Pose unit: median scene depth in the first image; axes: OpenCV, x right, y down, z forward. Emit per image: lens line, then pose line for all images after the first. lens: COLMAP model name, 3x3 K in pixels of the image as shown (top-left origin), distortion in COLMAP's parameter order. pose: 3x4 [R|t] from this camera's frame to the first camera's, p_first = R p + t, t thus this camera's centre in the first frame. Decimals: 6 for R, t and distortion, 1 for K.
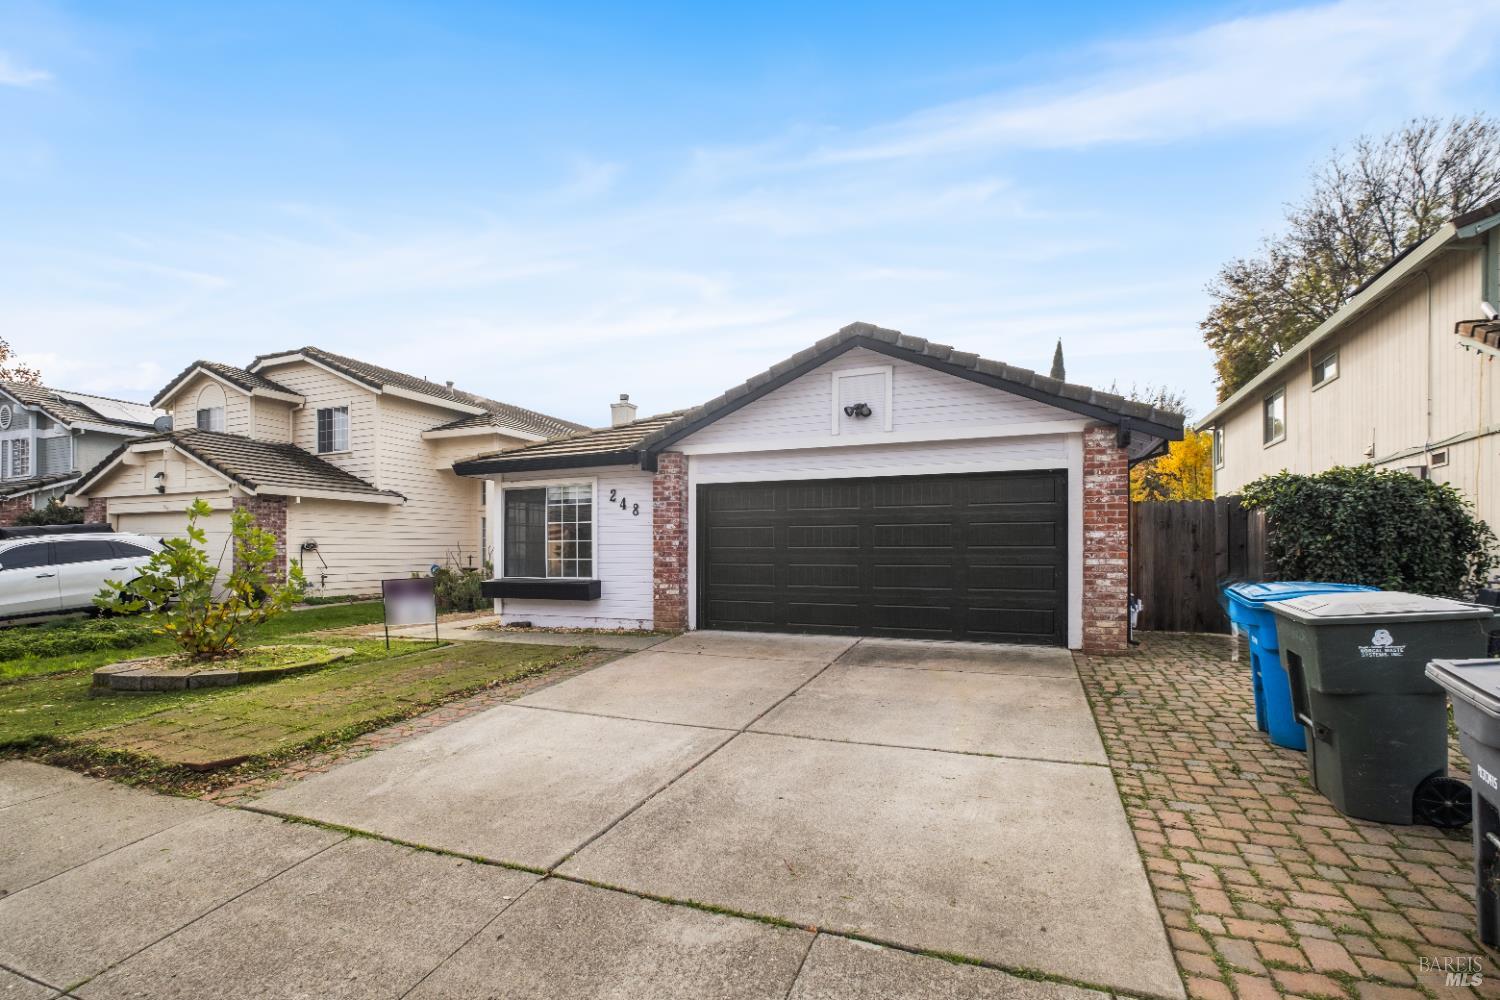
lens RADIAL K [[673.6, 0, 752.1], [0, 673.6, 558.4], [0, 0, 1]] dist [-0.003813, -0.000519]
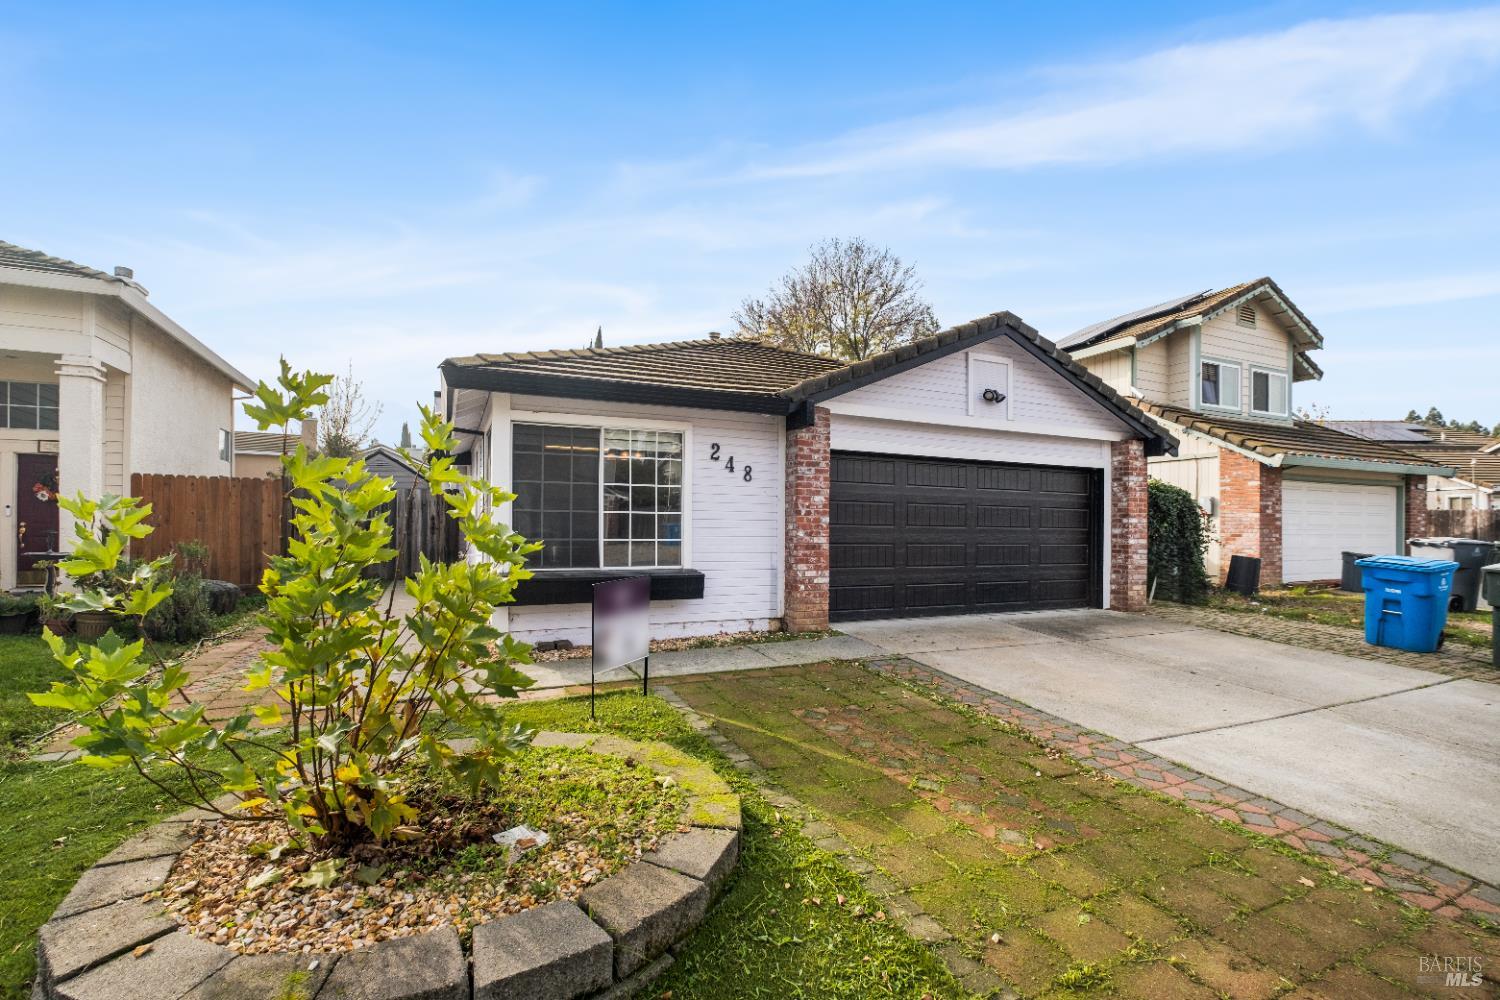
lens RADIAL K [[662.4, 0, 746.8], [0, 662.4, 532.7], [0, 0, 1]] dist [-0.002270, -0.000059]
pose [[0.685204, 0.002460, 0.728347, -0.854629], [-0.004465, 0.999990, 0.000823, -0.008508], [-0.728338, -0.003816, 0.685208, 0.588260]]
